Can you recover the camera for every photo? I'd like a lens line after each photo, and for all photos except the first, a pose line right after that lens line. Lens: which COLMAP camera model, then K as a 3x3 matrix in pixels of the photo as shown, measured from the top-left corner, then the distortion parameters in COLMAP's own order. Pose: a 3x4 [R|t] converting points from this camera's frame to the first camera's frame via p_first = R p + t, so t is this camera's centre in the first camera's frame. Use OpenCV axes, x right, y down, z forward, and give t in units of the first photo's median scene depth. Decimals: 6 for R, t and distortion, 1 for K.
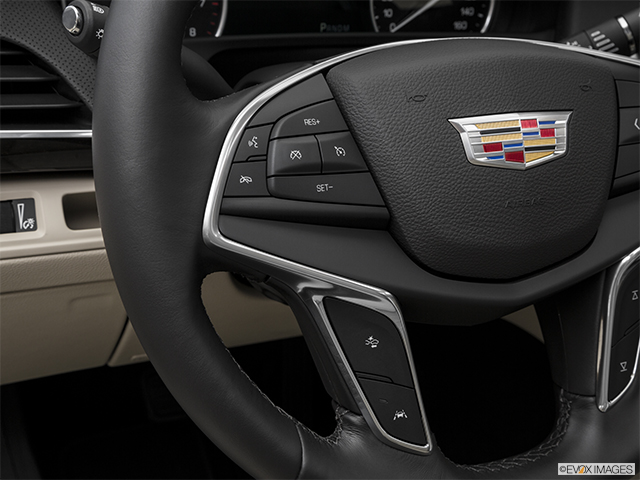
lens RADIAL K [[881.8, 0, 320.0], [0, 881.8, 240.0], [0, 0, 1]] dist [0.045754, 0.008496]
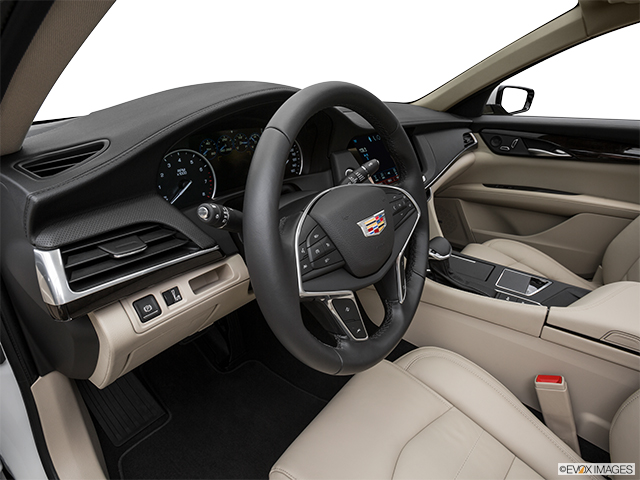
lens RADIAL K [[323.3, 0, 320.0], [0, 323.3, 240.0], [0, 0, 1]] dist [-0.024236, -0.000234]
pose [[0.892946, -0.220970, 0.392199, -0.348877], [0.201154, 0.975277, 0.091503, -0.194400], [-0.402722, -0.002815, 0.915318, 0.123206]]
